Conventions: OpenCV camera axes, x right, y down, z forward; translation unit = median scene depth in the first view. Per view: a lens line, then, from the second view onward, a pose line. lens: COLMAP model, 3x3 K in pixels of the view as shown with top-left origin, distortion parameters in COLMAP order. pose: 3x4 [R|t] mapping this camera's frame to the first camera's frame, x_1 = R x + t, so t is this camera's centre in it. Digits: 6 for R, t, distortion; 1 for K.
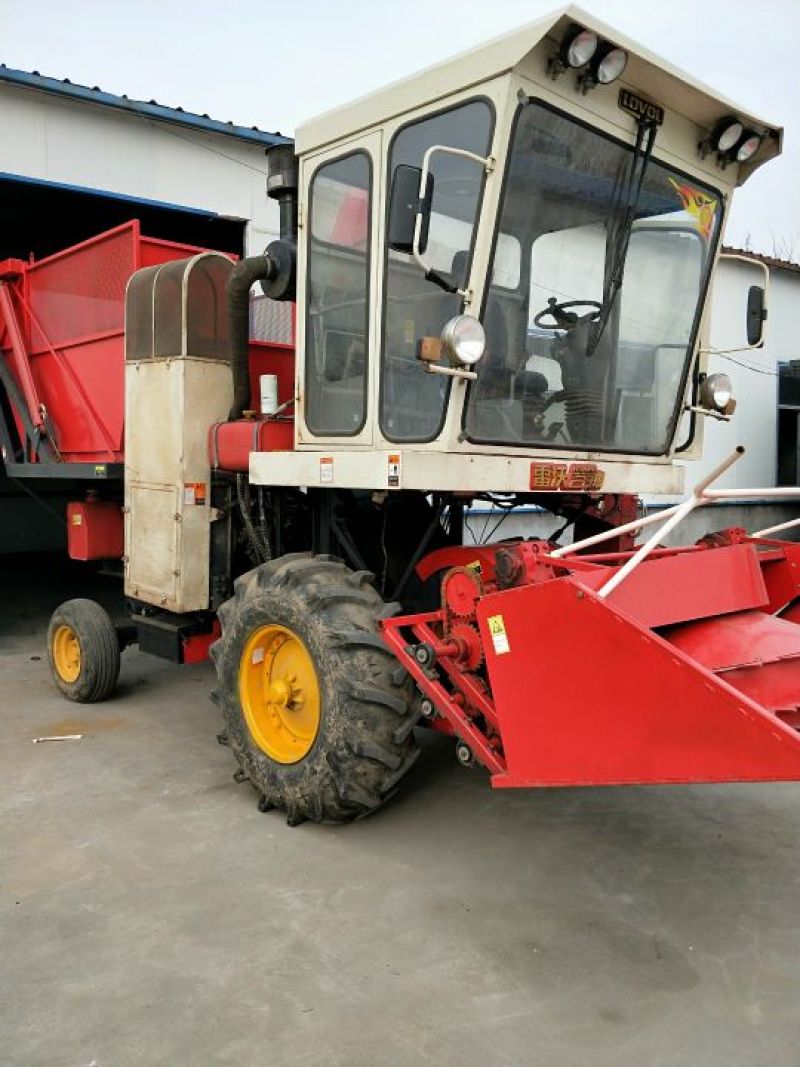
lens RADIAL K [[782.0, 0, 400.0], [0, 782.0, 533.5], [0, 0, 1]] dist [-0.001560, -0.001684]
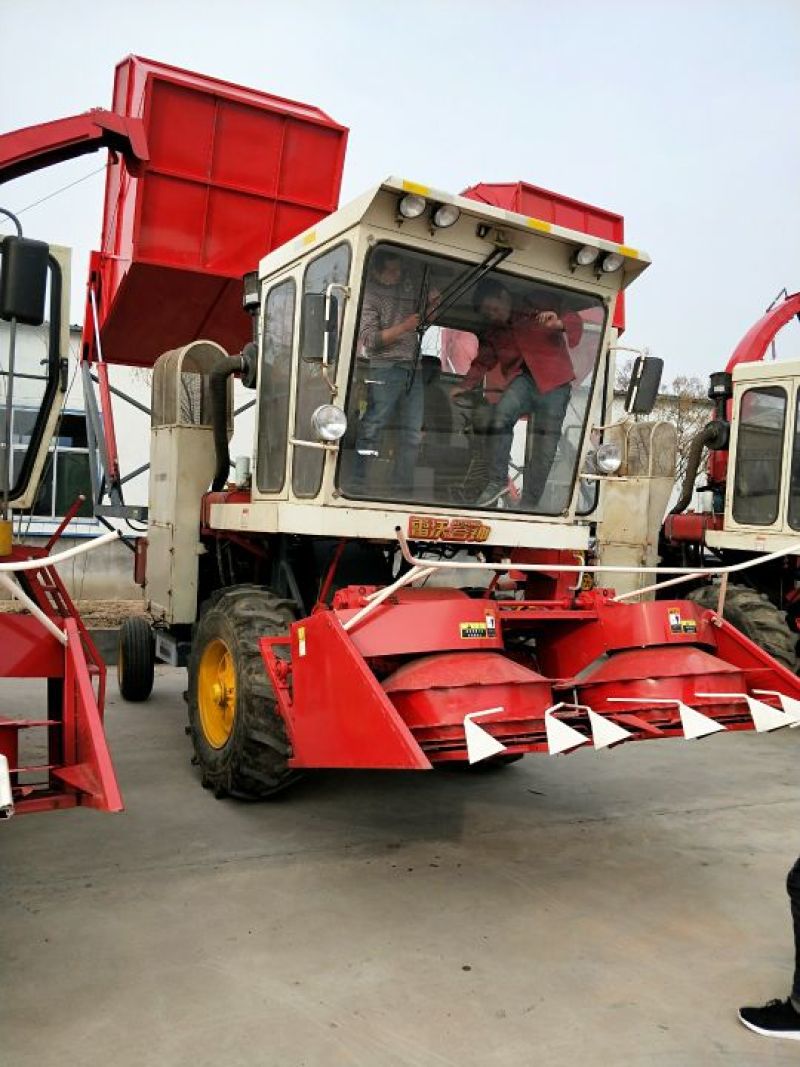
lens RADIAL K [[782.0, 0, 400.0], [0, 782.0, 533.5], [0, 0, 1]] dist [-0.001560, -0.001684]
pose [[0.975408, 0.027723, -0.218658, 0.408981], [-0.045153, 0.996151, -0.075124, 0.028256], [0.215734, 0.083150, 0.972905, -0.193743]]
